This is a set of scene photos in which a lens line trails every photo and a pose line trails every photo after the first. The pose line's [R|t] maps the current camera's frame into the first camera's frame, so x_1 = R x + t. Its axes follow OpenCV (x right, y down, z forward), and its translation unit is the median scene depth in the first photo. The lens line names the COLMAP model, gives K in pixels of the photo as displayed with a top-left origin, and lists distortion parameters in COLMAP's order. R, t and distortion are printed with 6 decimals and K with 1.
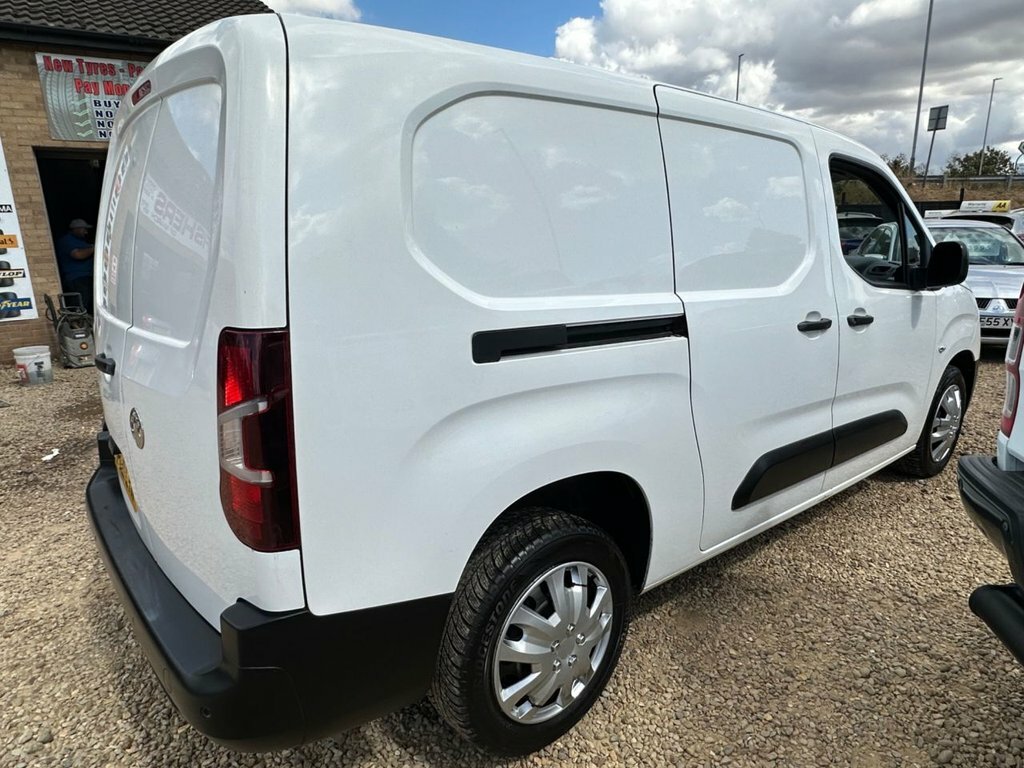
lens RADIAL K [[764.8, 0, 513.8], [0, 764.8, 413.7], [0, 0, 1]] dist [-0.002300, -0.000845]
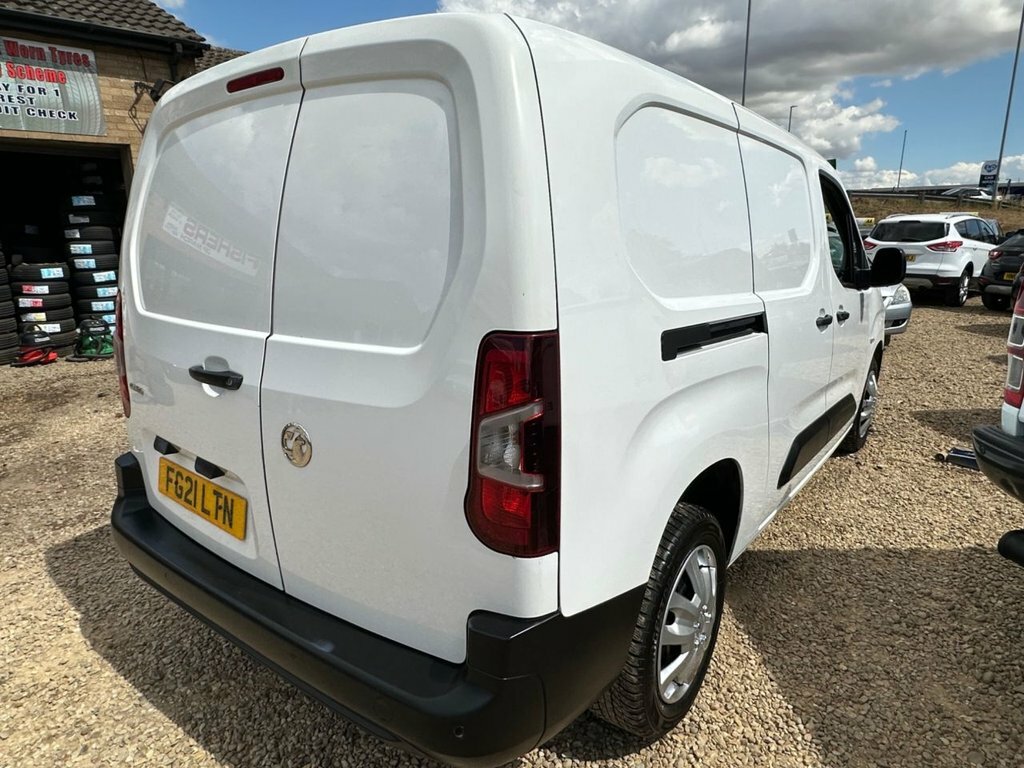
lens RADIAL K [[764.8, 0, 513.8], [0, 764.8, 413.7], [0, 0, 1]] dist [-0.002300, -0.000845]
pose [[0.962769, -0.053218, 0.265037, -0.424798], [0.055121, 0.998480, 0.000256, -0.004359], [-0.264648, 0.014362, 0.964238, 0.035707]]
